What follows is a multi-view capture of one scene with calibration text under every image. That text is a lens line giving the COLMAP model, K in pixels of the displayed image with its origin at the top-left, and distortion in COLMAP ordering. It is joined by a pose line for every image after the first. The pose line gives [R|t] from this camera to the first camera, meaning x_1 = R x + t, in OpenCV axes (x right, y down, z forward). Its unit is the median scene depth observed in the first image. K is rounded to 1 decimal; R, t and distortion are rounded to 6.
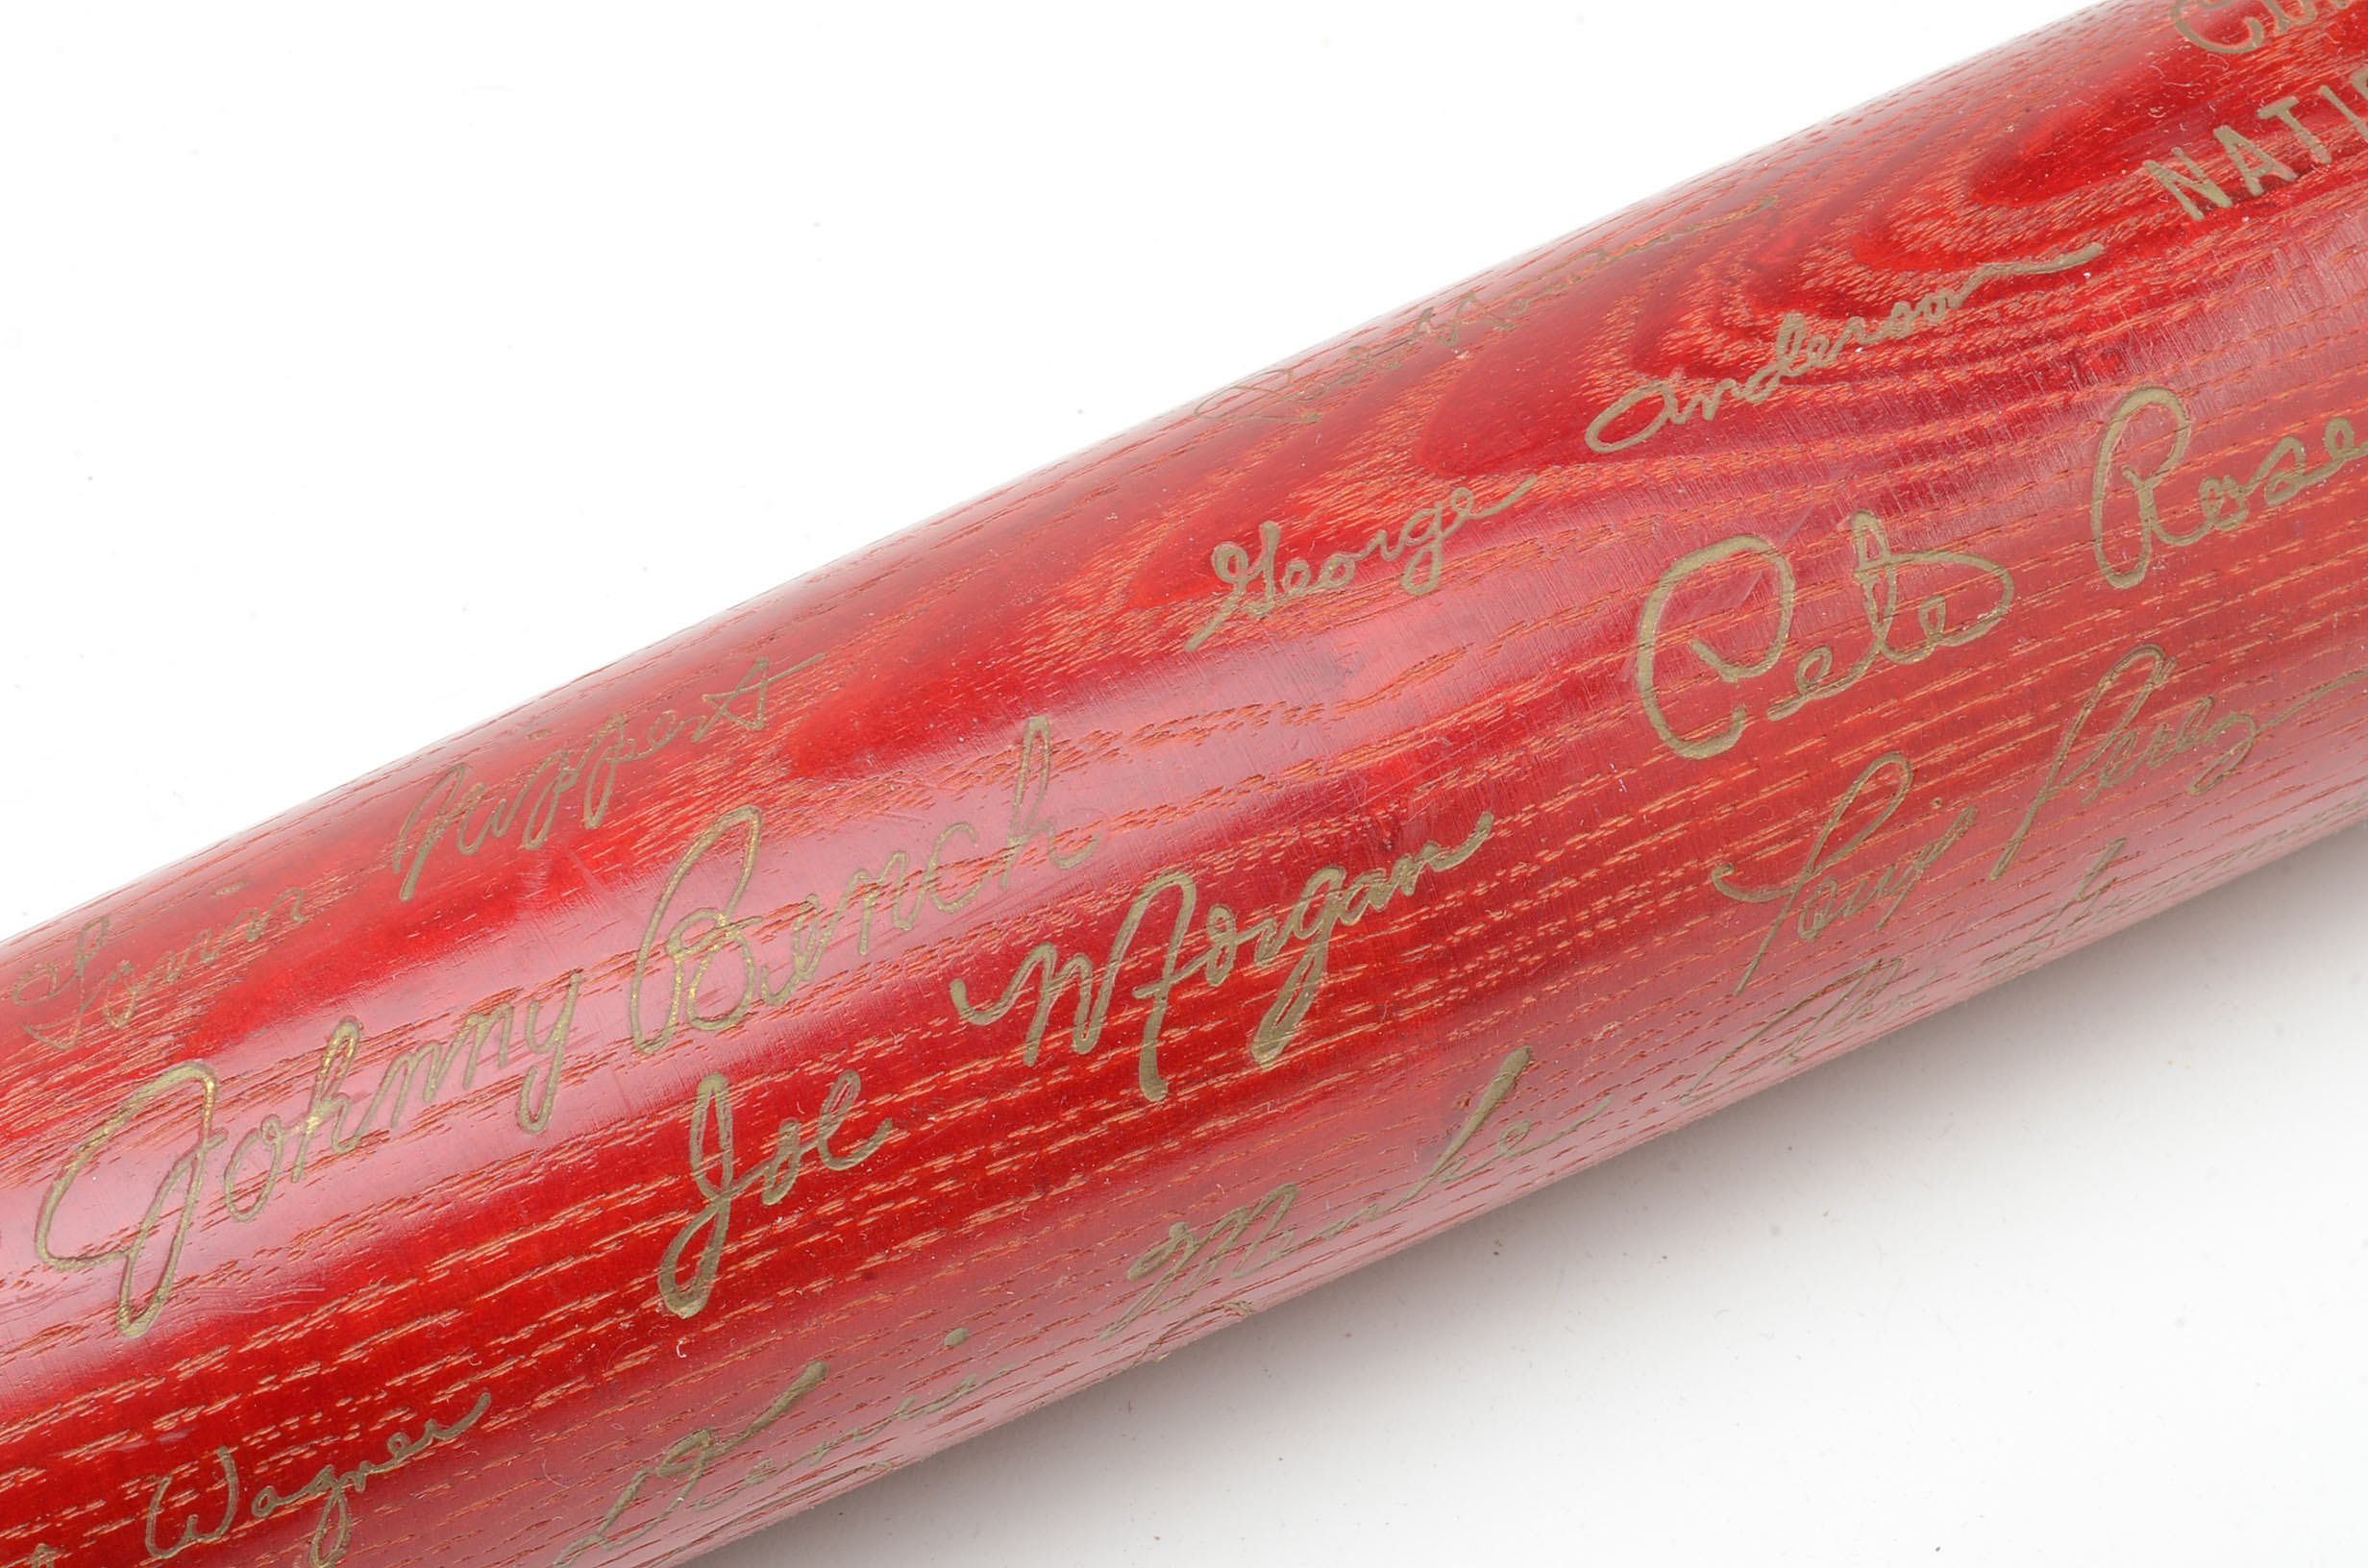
lens RADIAL K [[5195.7, 0, 1184.0], [0, 5195.7, 784.0], [0, 0, 1]] dist [0.018802, 0.145516]
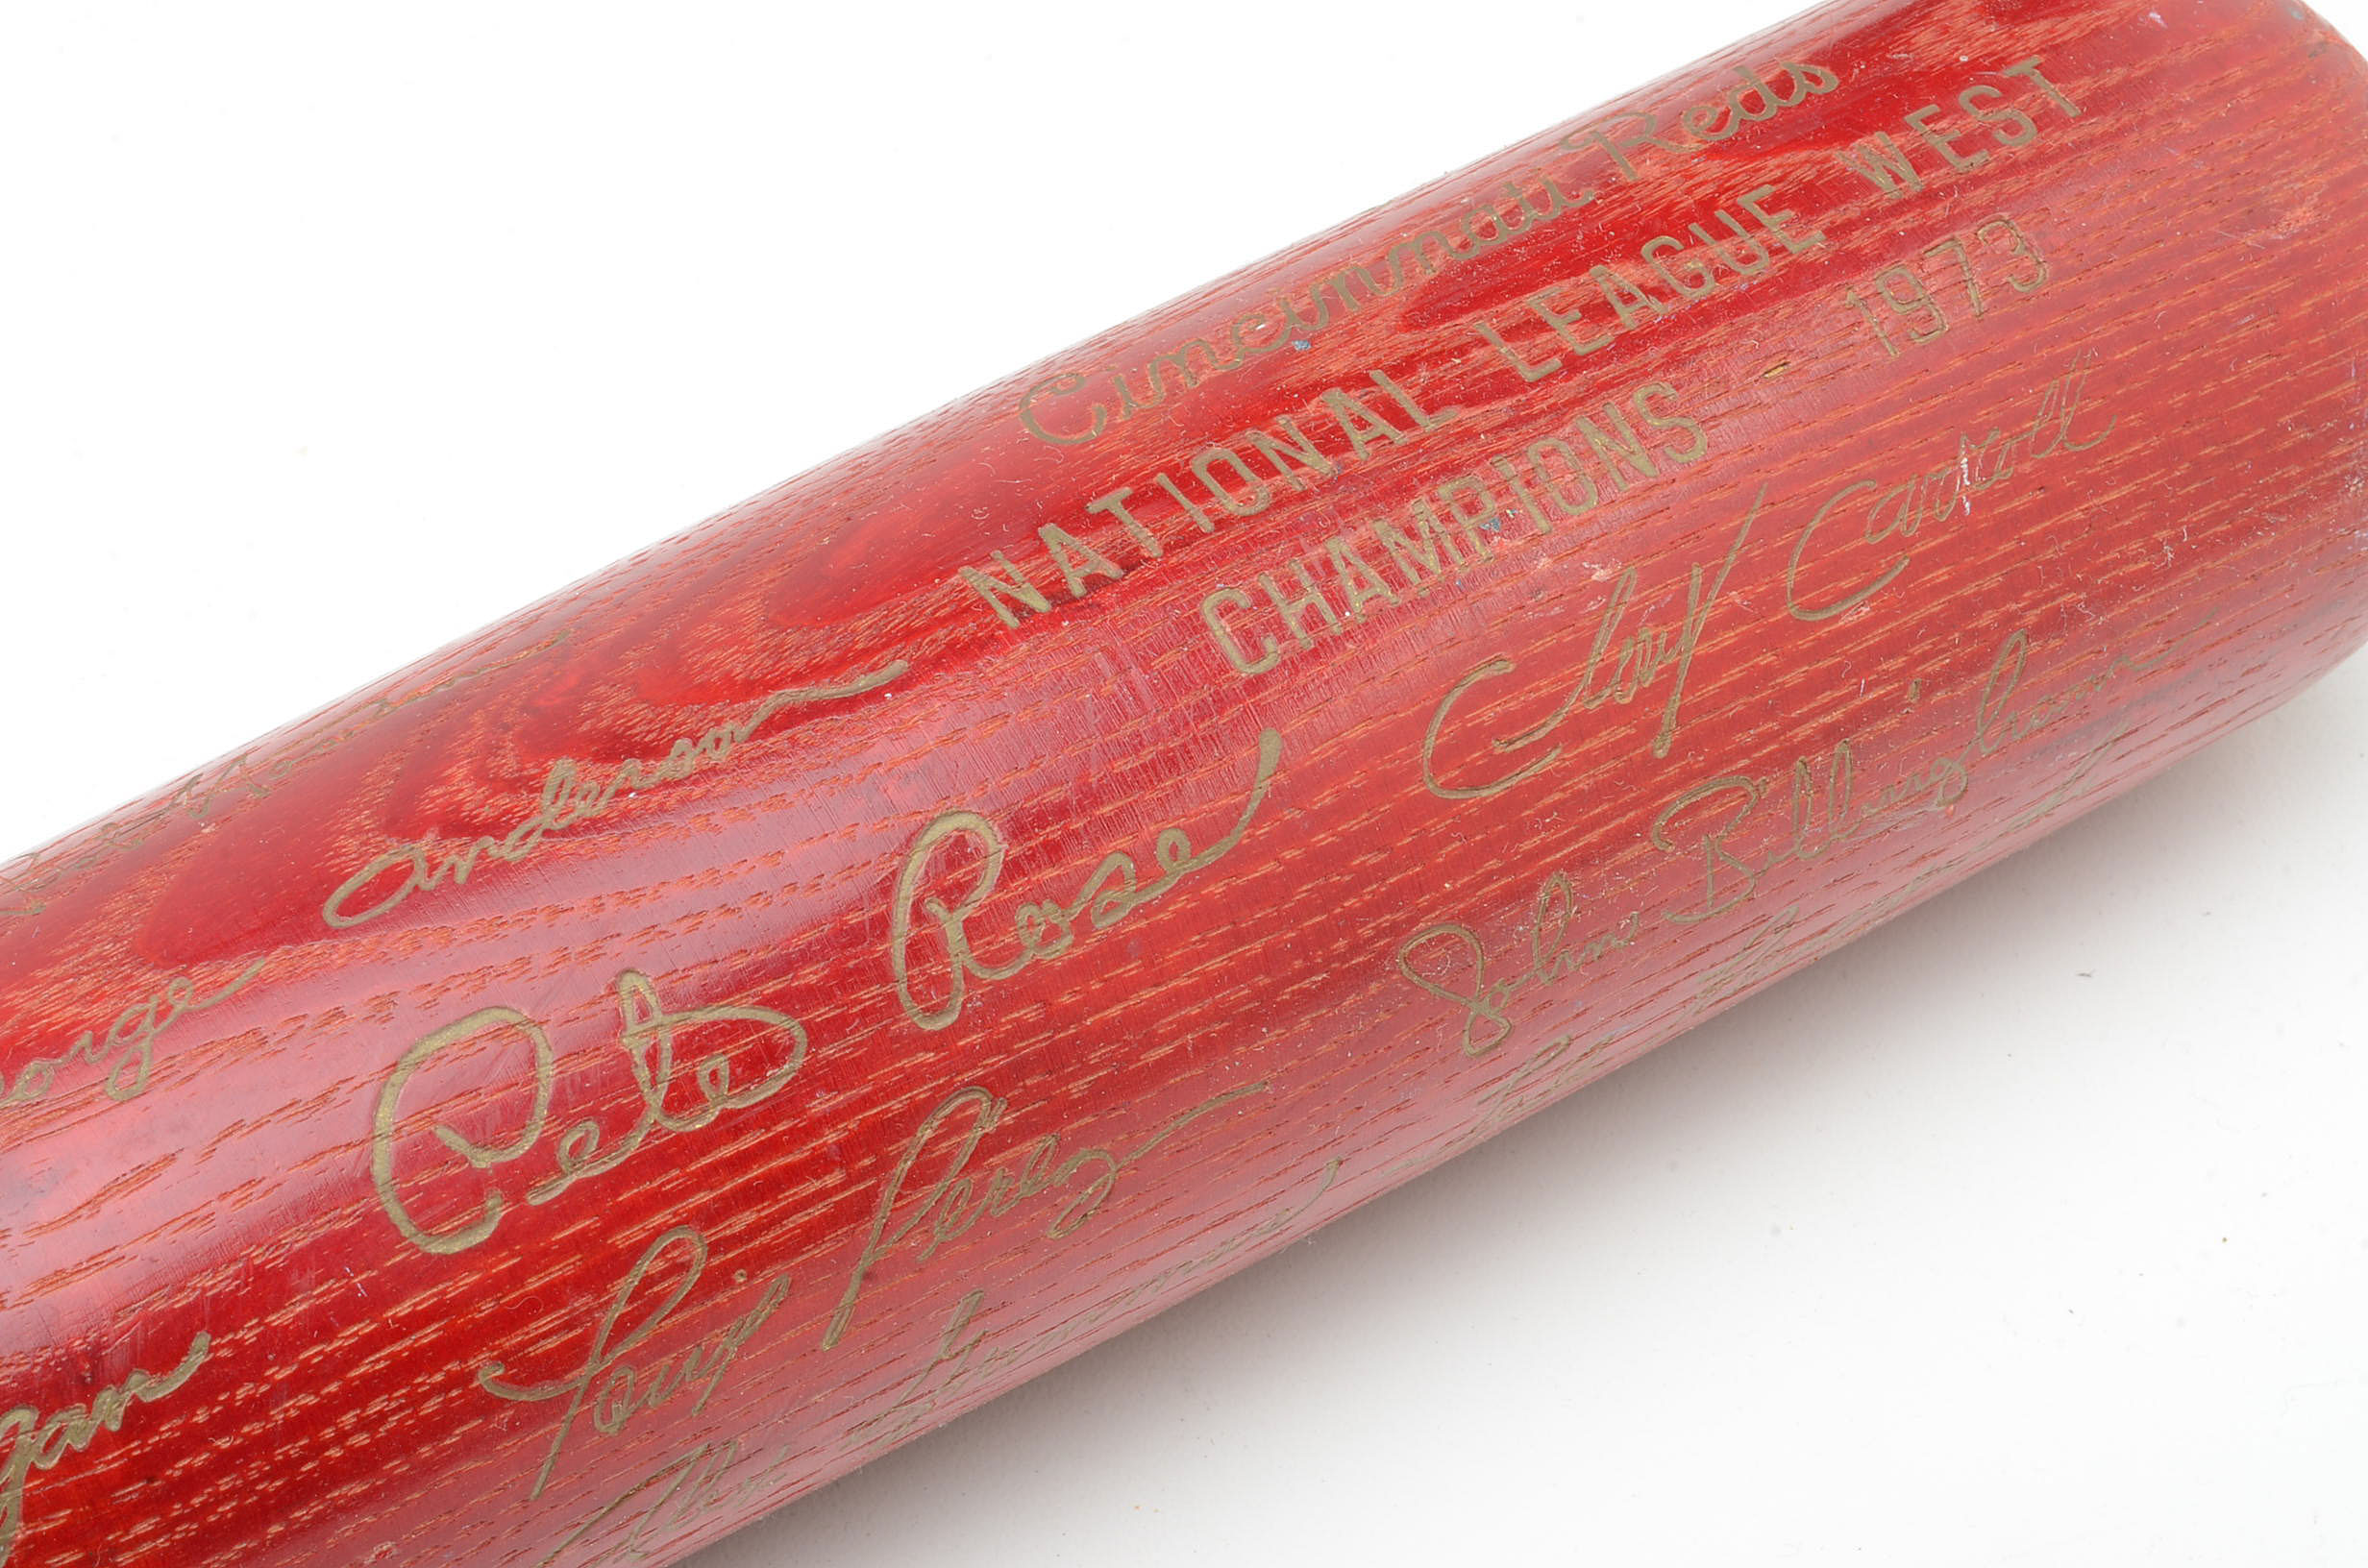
lens RADIAL K [[5195.7, 0, 1184.0], [0, 5195.7, 784.0], [0, 0, 1]] dist [0.018802, 0.145516]
pose [[0.997370, -0.066661, 0.028465, 0.203603], [0.068059, 0.996359, -0.051354, -0.030915], [-0.024938, 0.053156, 0.998275, 0.065032]]
